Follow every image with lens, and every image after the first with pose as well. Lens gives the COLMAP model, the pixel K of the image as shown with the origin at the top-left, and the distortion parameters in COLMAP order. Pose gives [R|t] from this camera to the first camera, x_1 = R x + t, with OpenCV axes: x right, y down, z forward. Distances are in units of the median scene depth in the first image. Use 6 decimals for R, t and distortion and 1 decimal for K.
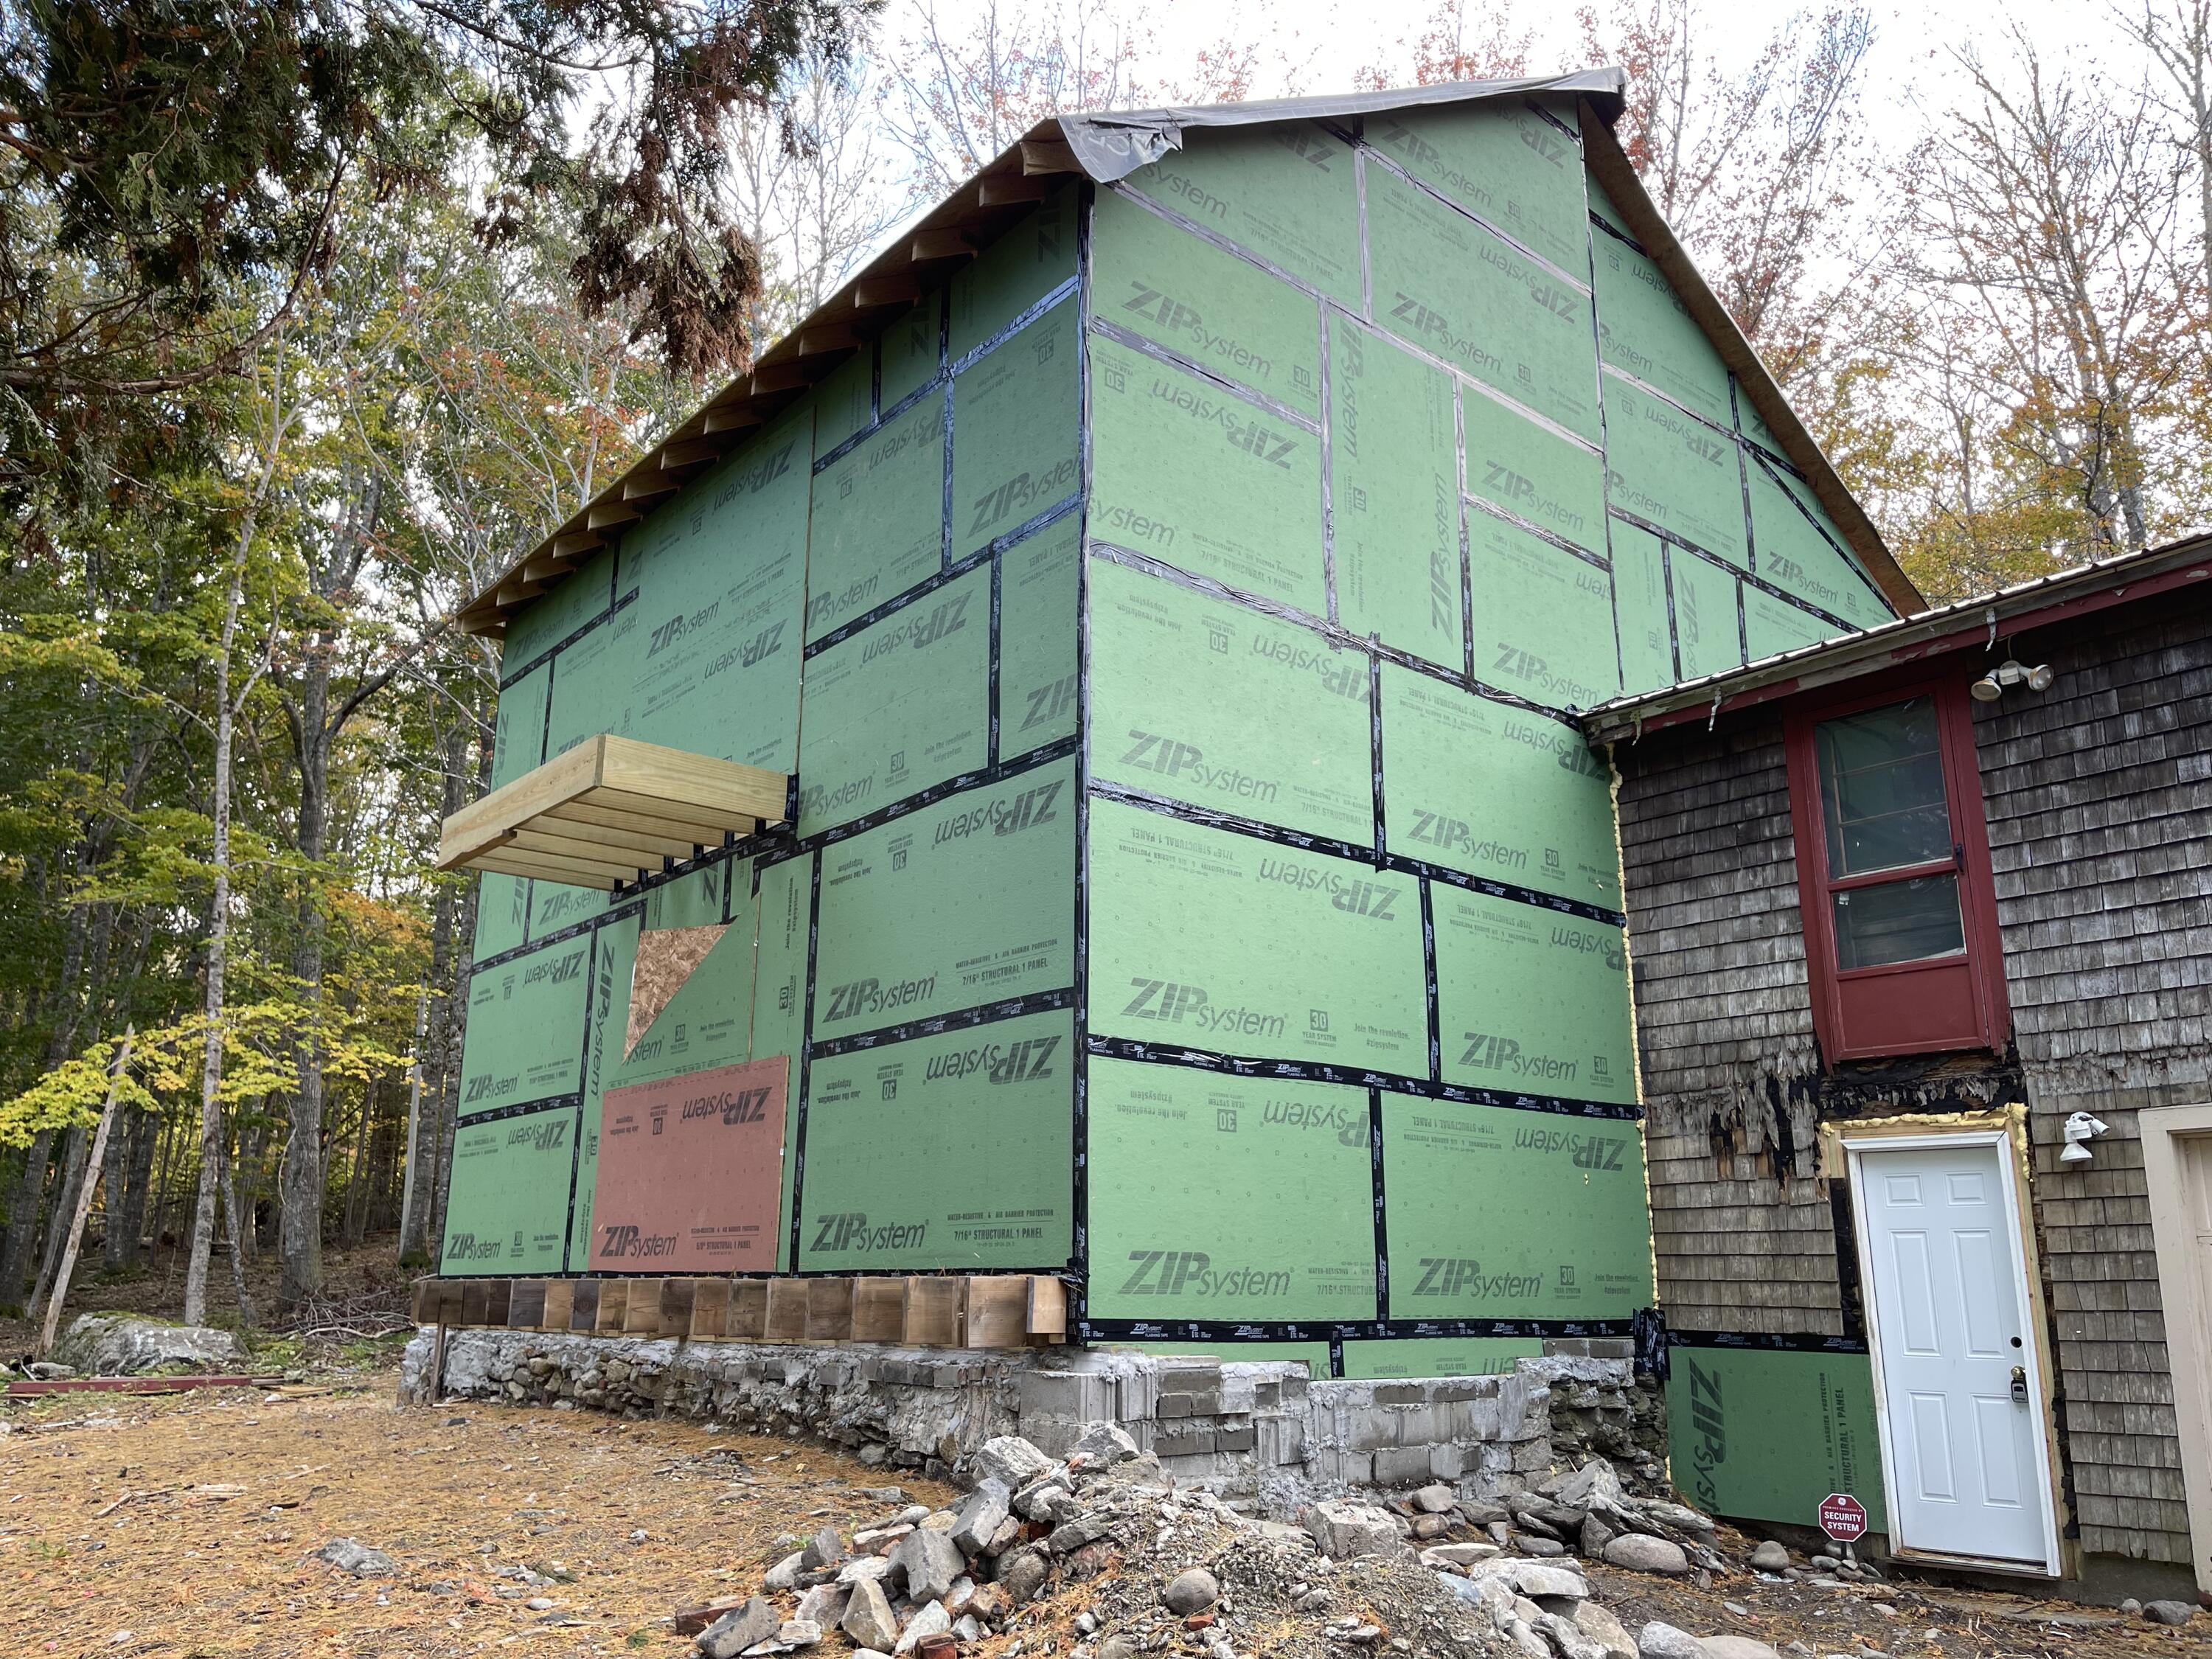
lens RADIAL K [[1668.3, 0, 1095.9], [0, 1668.3, 836.4], [0, 0, 1]] dist [0.076420, -0.105823]
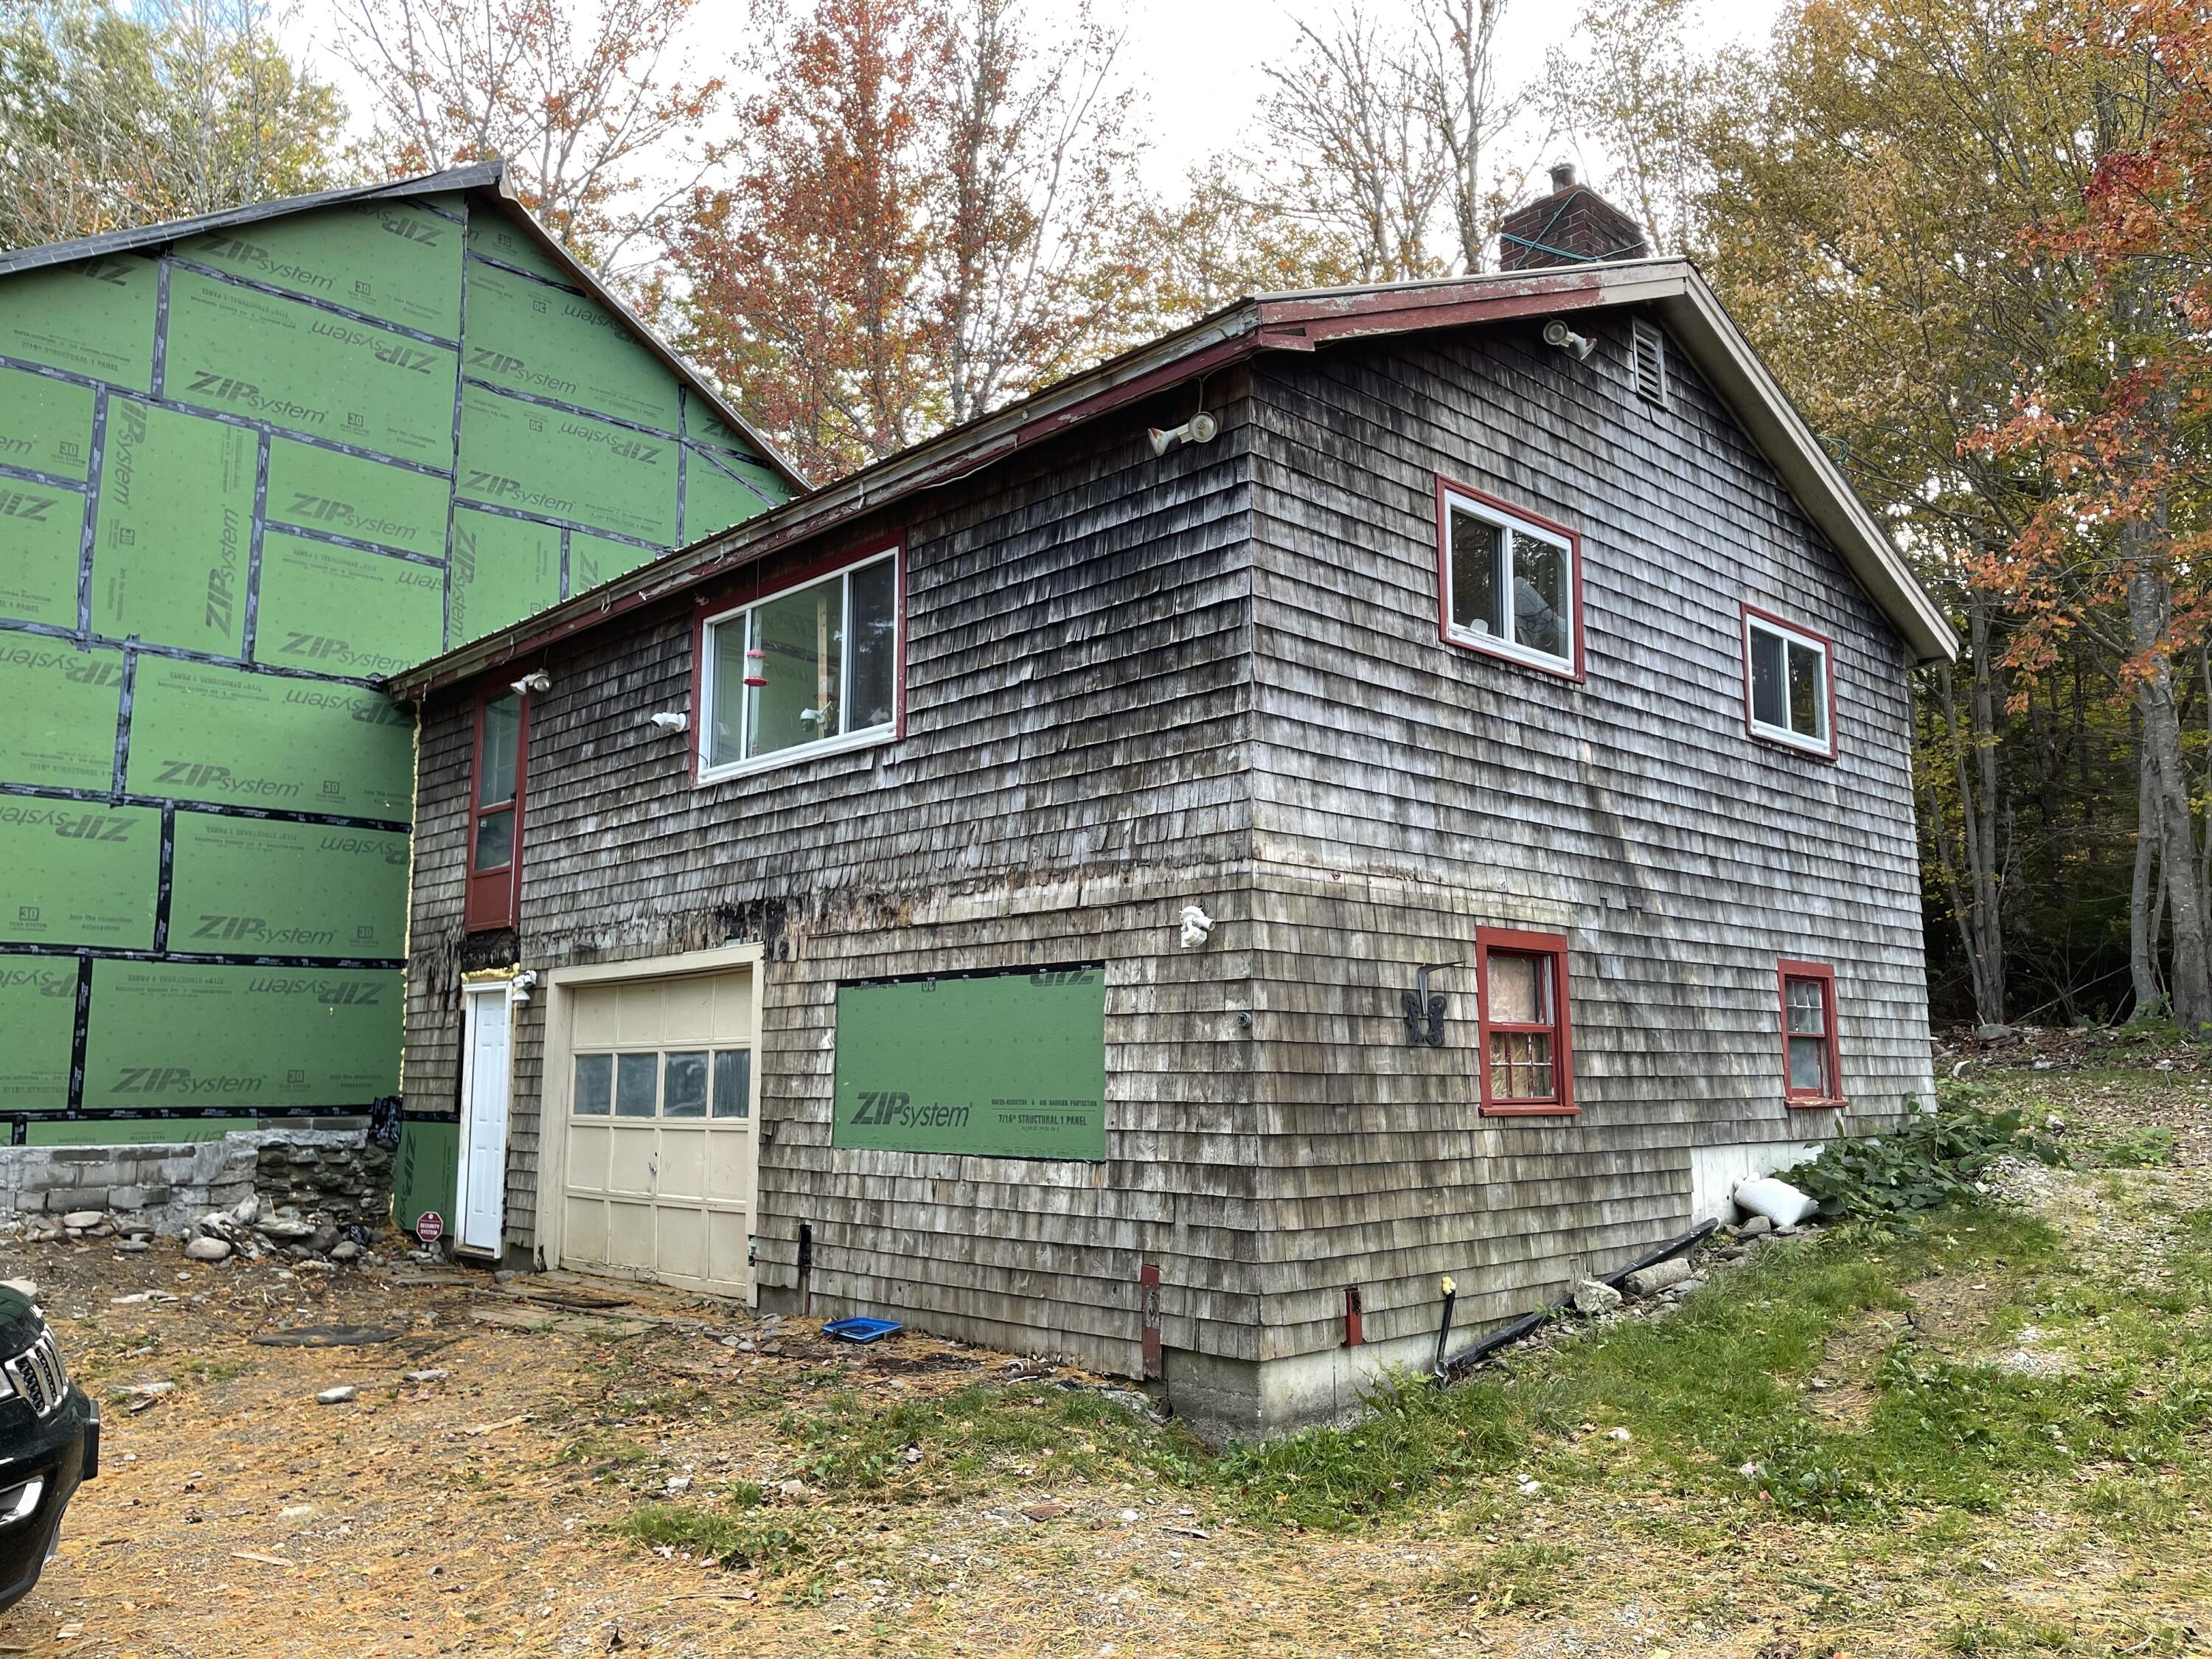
lens RADIAL K [[1668.3, 0, 1116.8], [0, 1668.3, 831.6], [0, 0, 1]] dist [0.076420, -0.105823]
pose [[0.996687, 0.000868, 0.081333, 0.903487], [-0.010484, 0.992972, 0.117882, -0.137939], [-0.080659, -0.118344, 0.989691, -0.510416]]
